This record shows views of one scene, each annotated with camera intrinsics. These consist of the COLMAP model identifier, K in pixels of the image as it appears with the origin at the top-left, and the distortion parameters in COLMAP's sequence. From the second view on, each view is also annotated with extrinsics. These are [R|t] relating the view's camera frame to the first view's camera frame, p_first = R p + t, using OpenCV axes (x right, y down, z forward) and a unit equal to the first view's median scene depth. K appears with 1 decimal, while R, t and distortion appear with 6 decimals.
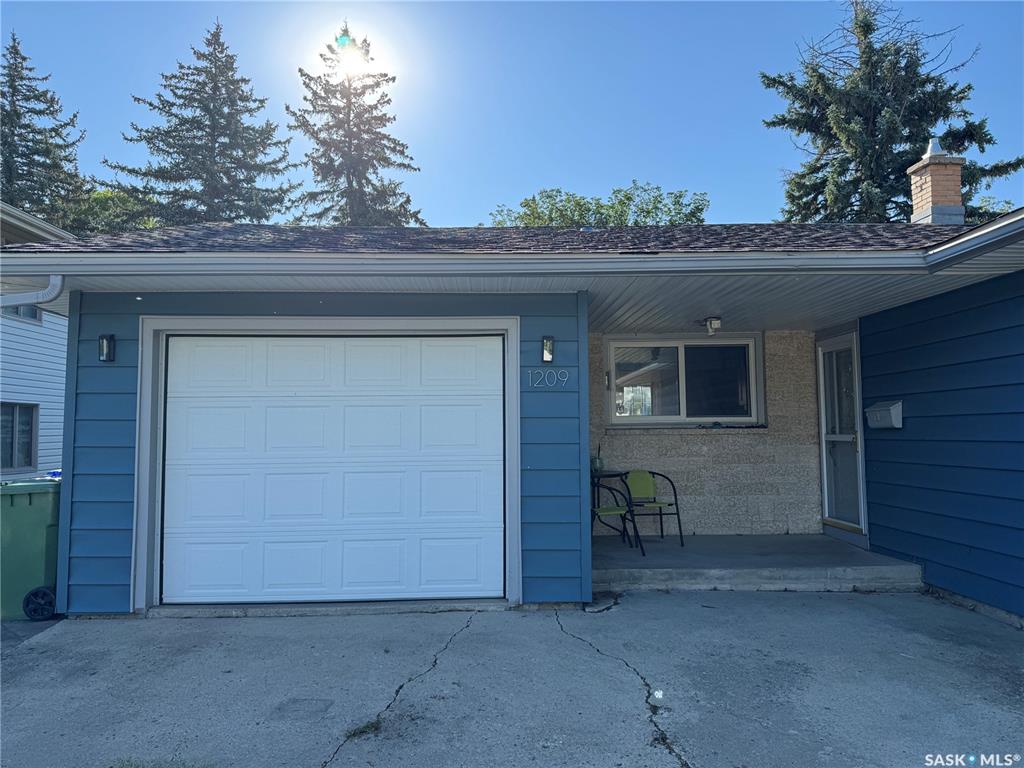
lens RADIAL K [[718.3, 0, 512.0], [0, 718.3, 384.0], [0, 0, 1]] dist [0.129057, -0.174717]
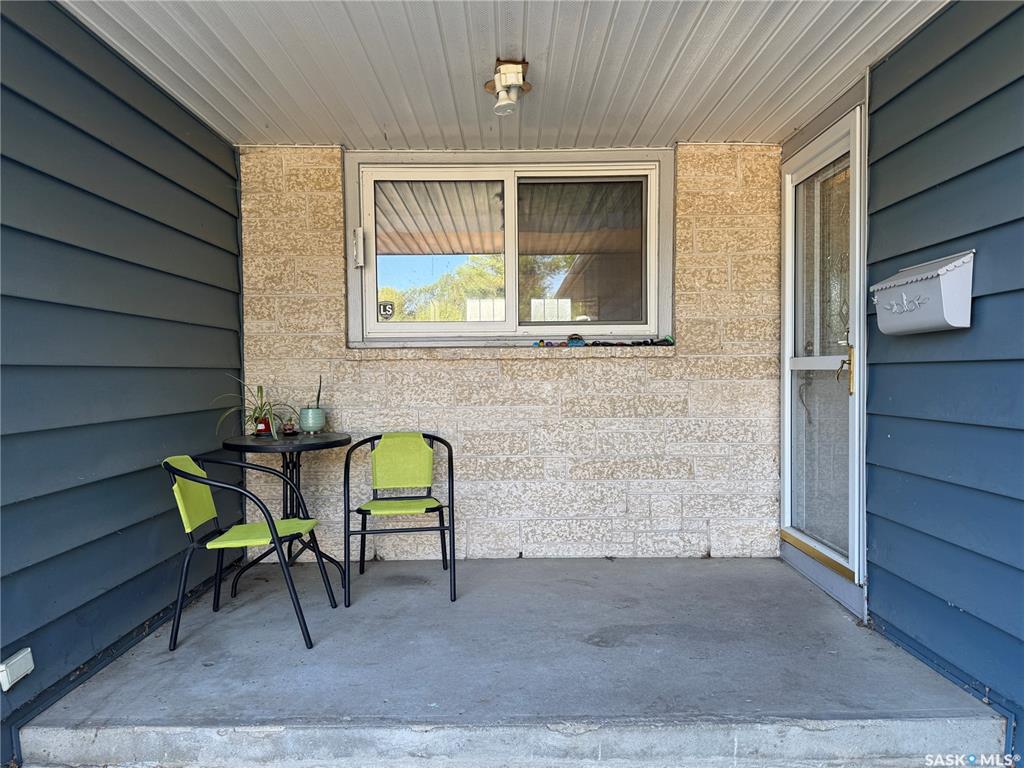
lens RADIAL K [[694.2, 0, 512.0], [0, 694.2, 384.0], [0, 0, 1]] dist [0.117875, -0.126232]
pose [[0.998637, 0.003120, -0.052091, 0.266070], [0.001208, 0.996562, 0.082839, 0.047112], [0.052170, -0.082789, 0.995201, 0.521112]]
